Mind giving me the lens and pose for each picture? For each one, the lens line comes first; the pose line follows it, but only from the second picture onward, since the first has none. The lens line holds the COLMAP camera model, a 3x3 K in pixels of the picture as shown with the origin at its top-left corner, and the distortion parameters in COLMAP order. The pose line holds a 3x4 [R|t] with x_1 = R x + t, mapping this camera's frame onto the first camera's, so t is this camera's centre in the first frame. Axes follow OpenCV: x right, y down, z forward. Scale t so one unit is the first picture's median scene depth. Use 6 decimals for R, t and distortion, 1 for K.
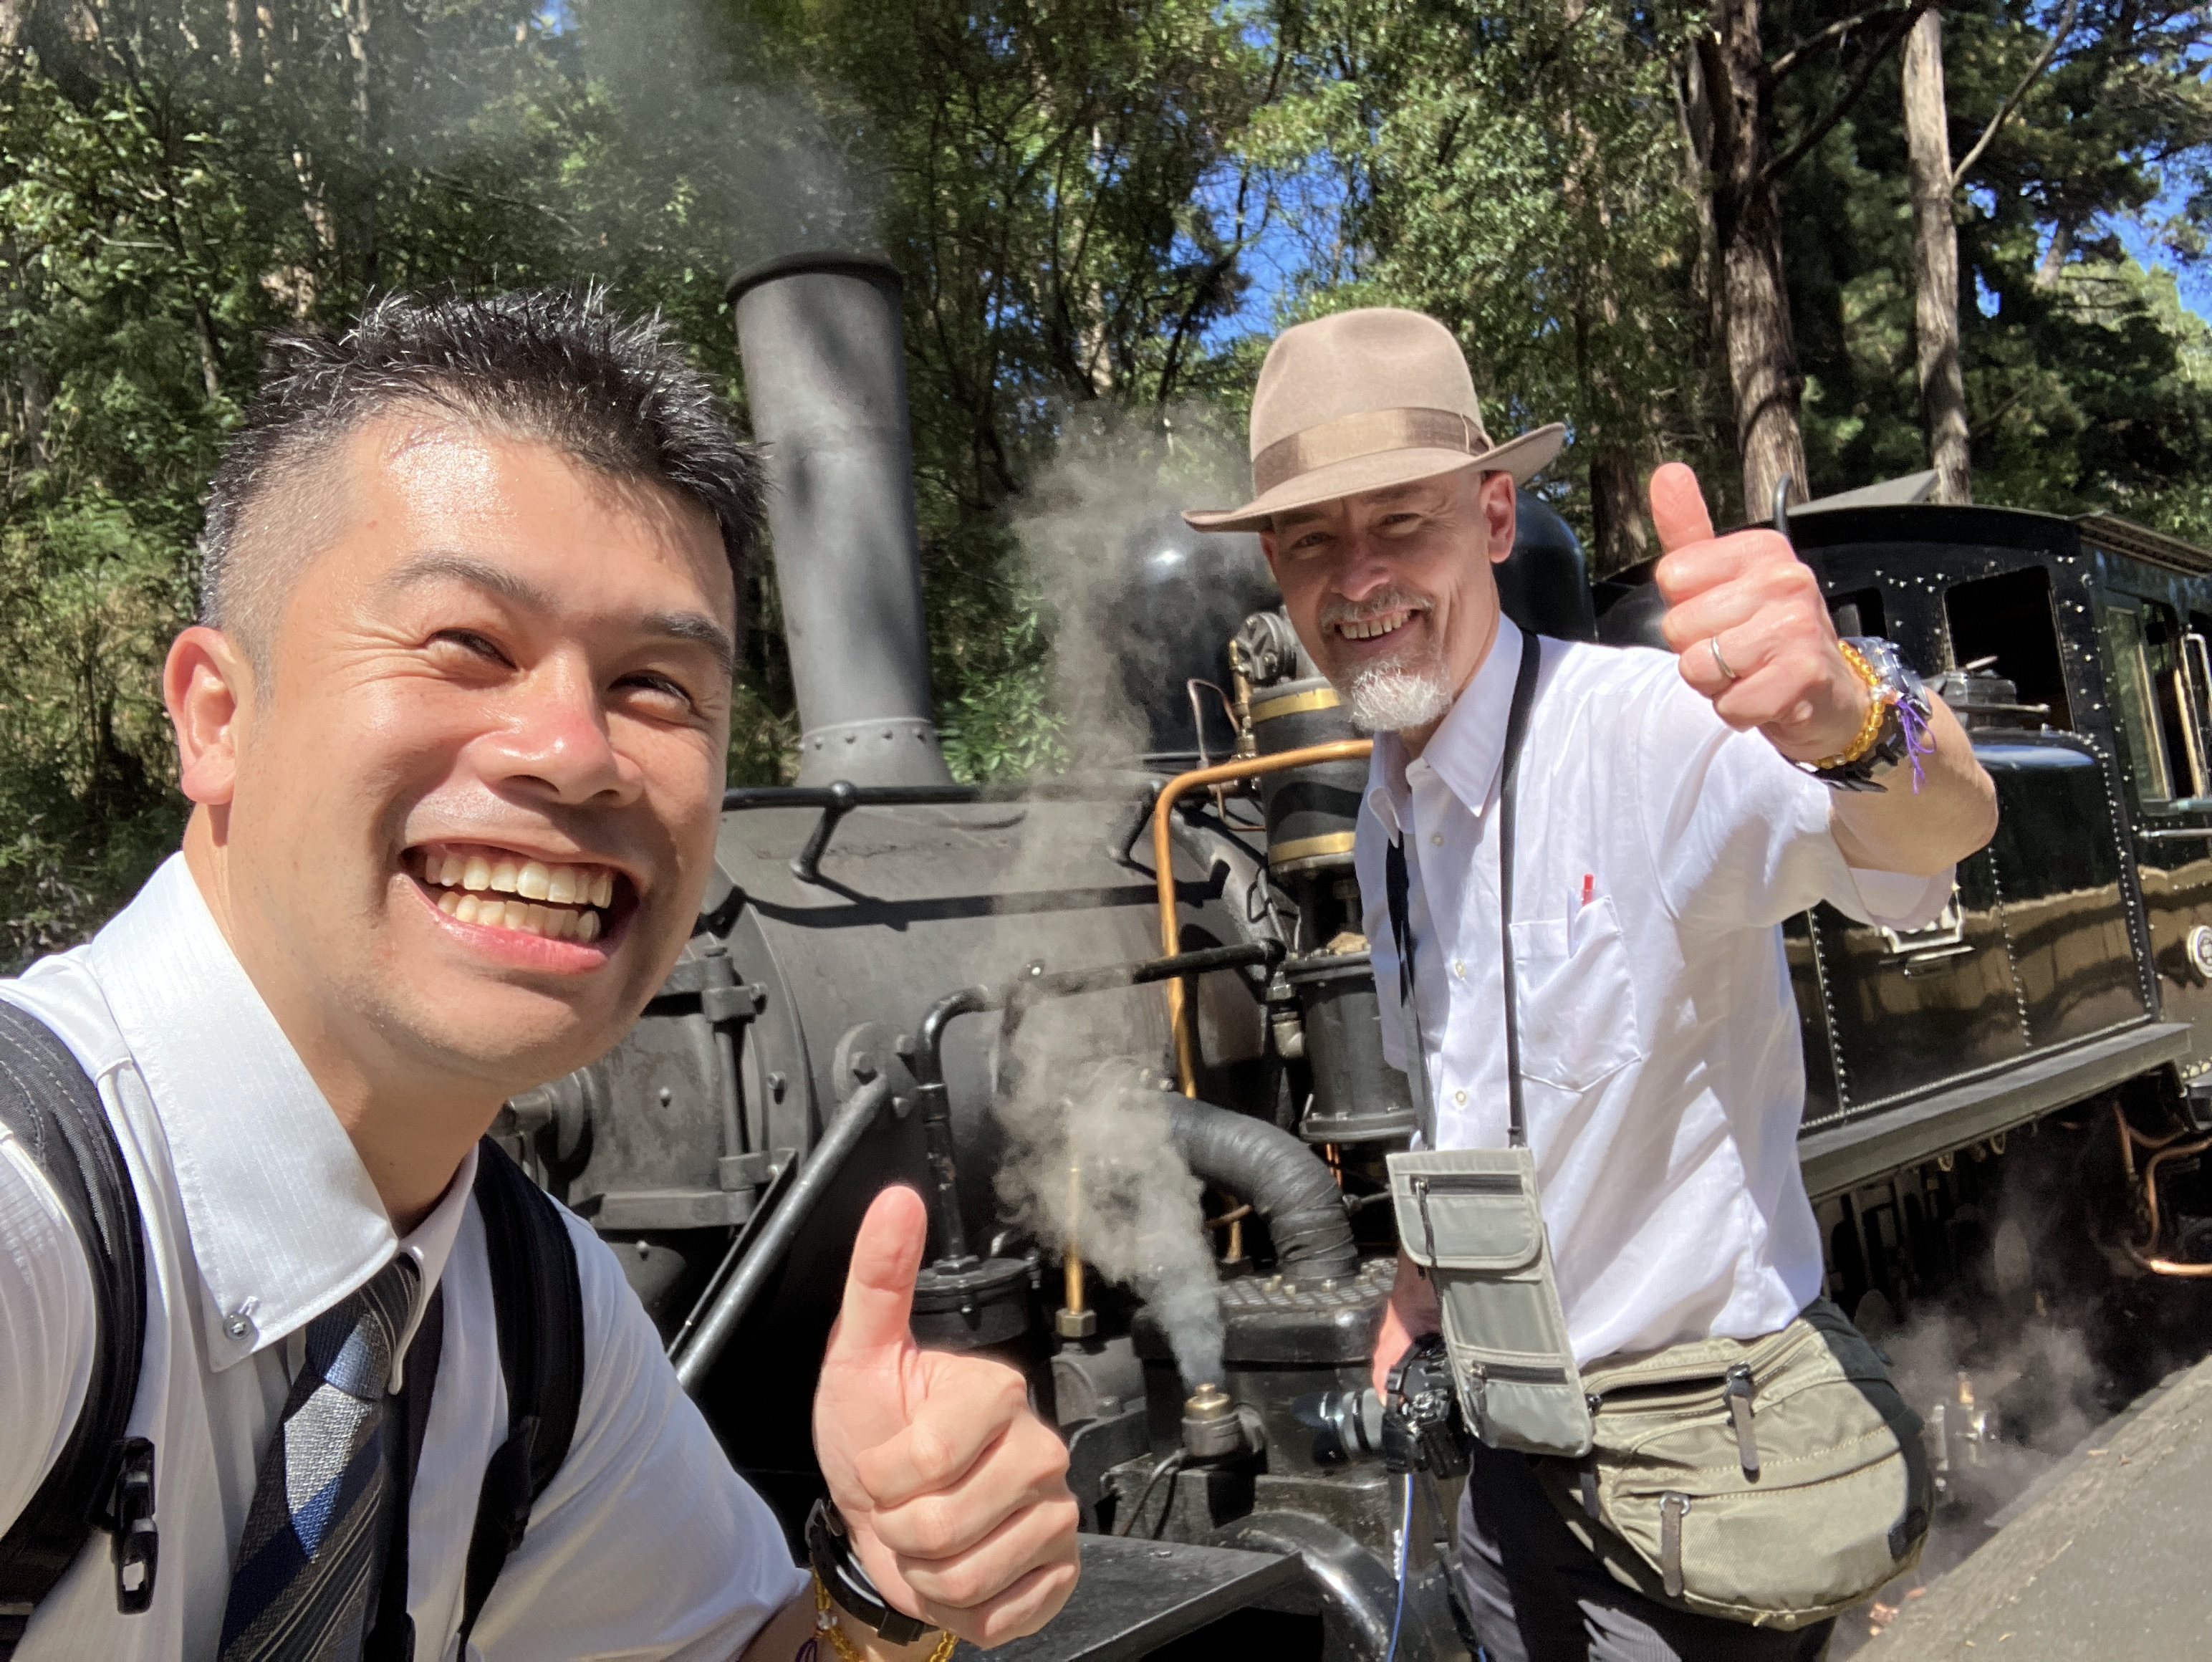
lens RADIAL K [[2045.2, 0, 1106.0], [0, 2045.2, 831.0], [0, 0, 1]] dist [0.091451, -0.212712]
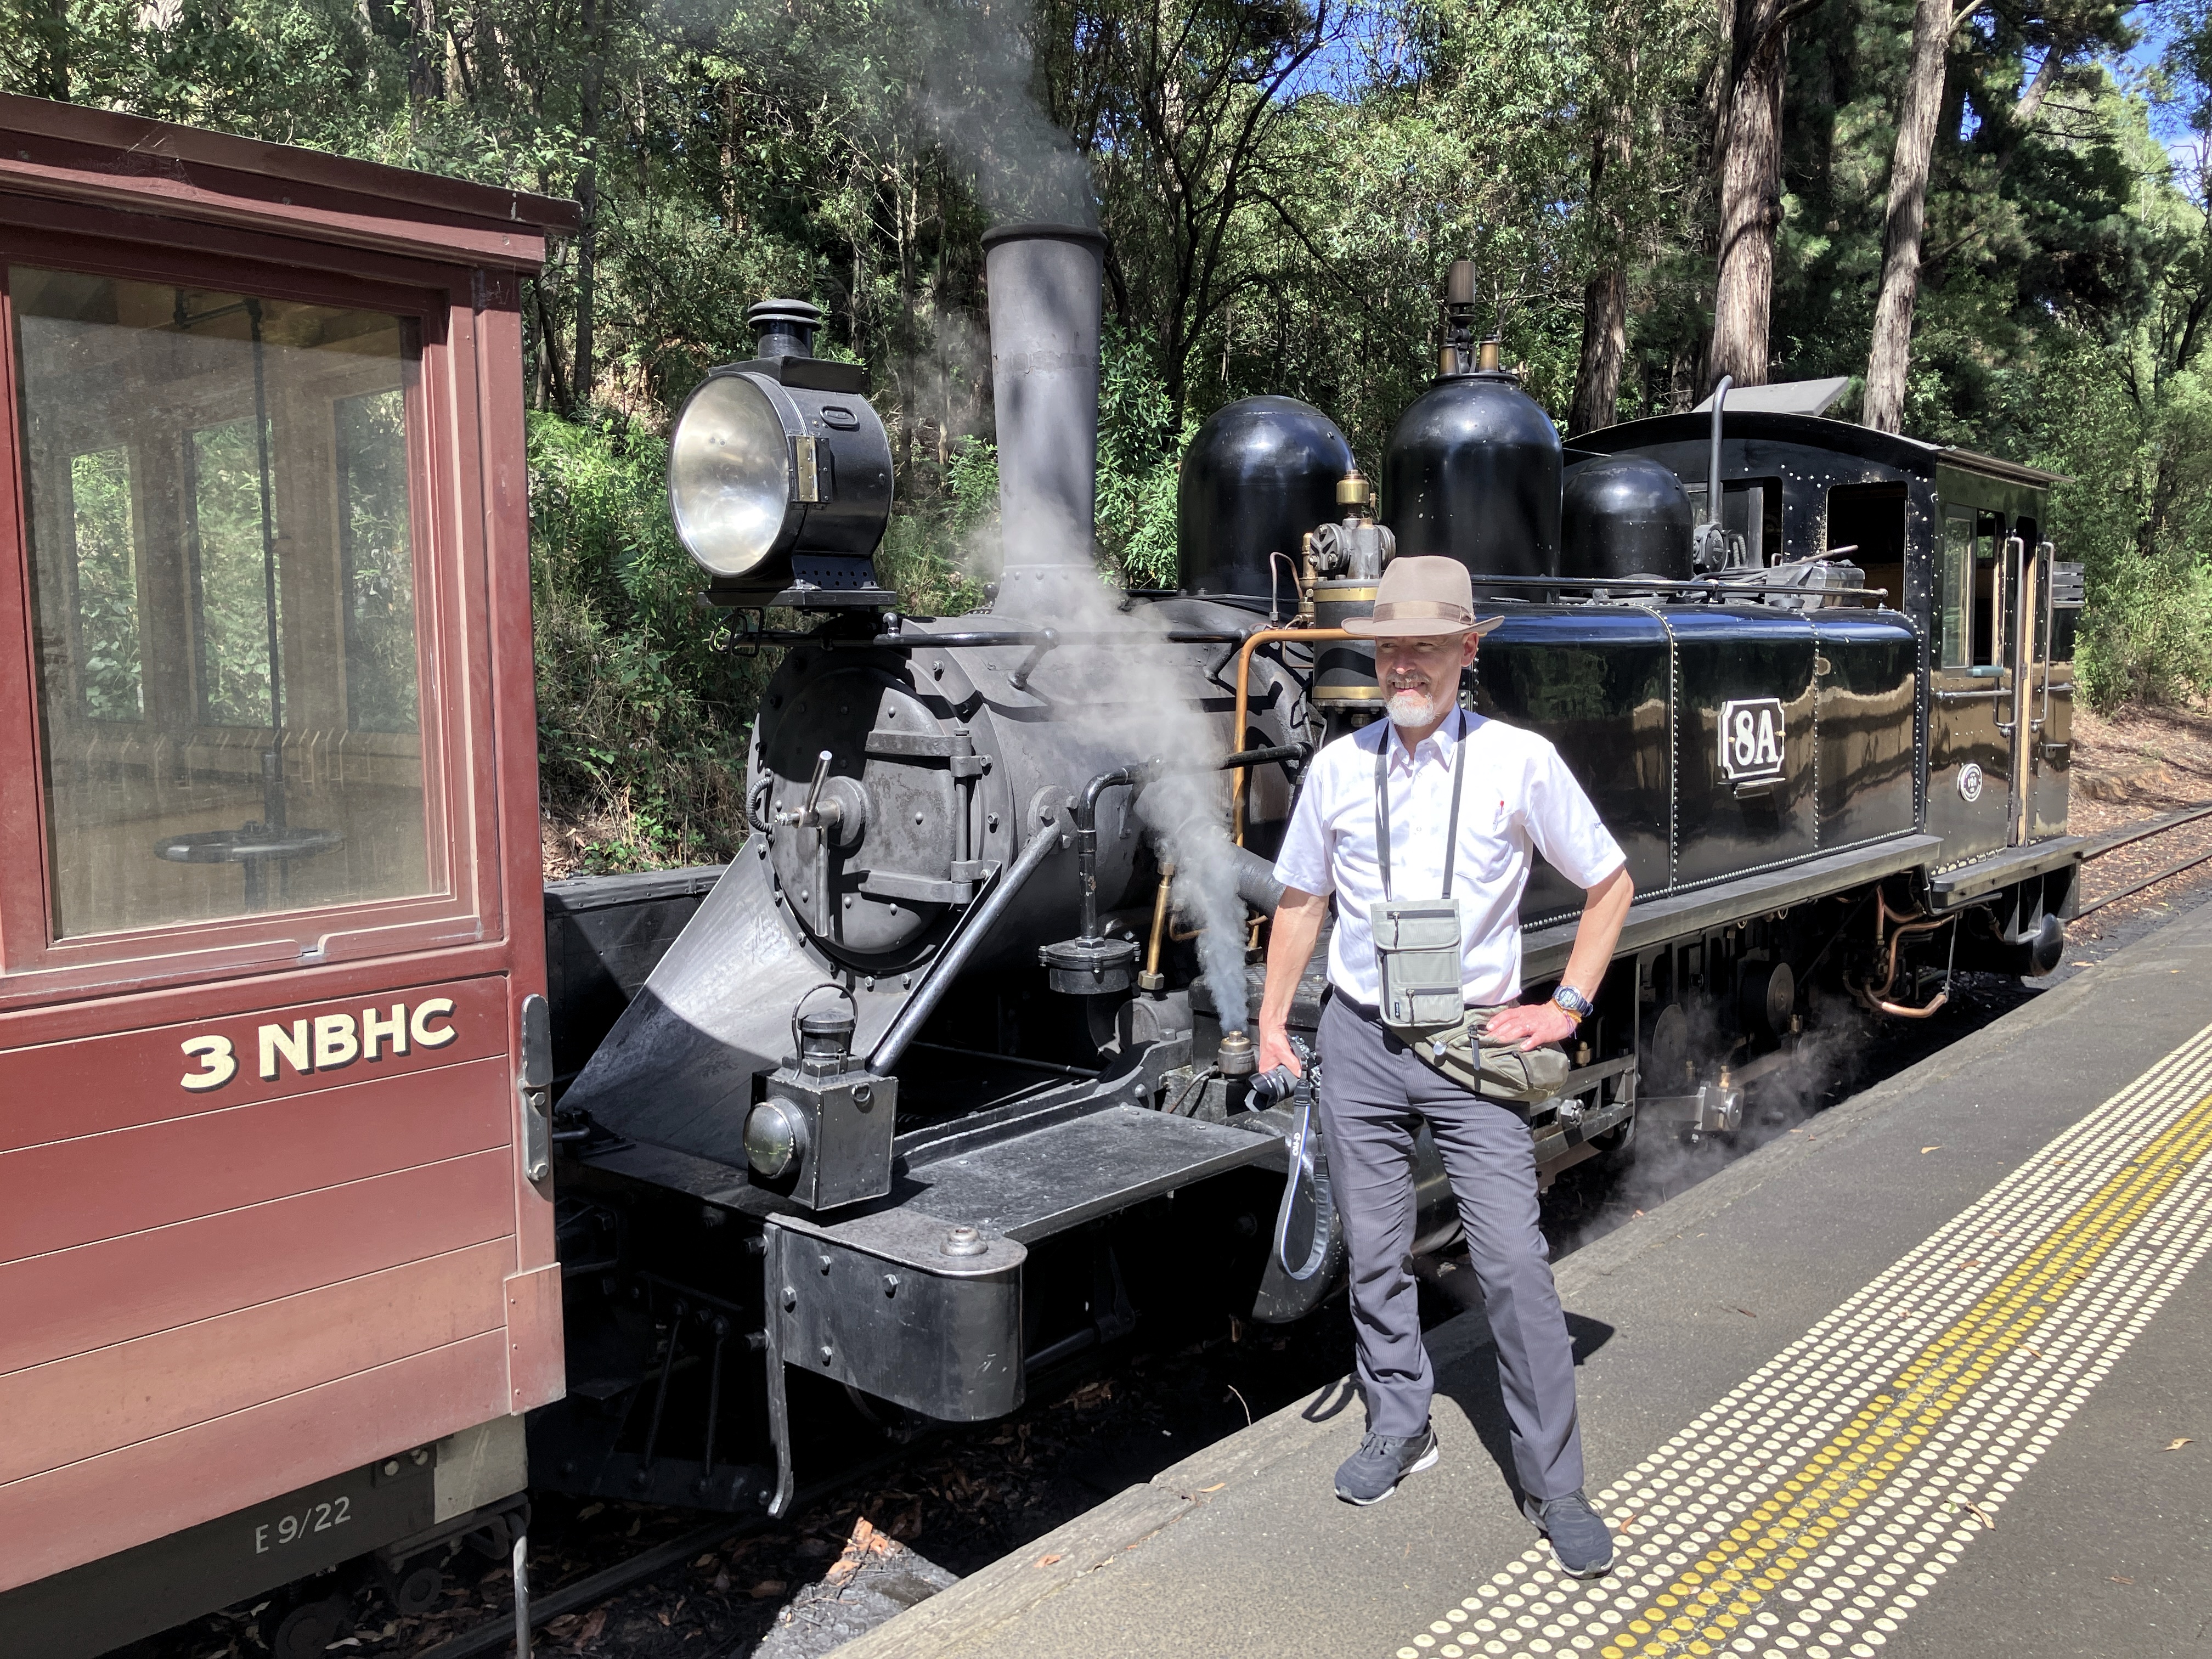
lens RADIAL K [[1831.8, 0, 1106.0], [0, 1831.8, 829.5], [0, 0, 1]] dist [-0.005088, -0.003278]
pose [[0.992998, 0.116305, 0.020713, -0.043272], [-0.118131, 0.976273, 0.181481, -0.057606], [0.000885, -0.182657, 0.983176, -0.164053]]
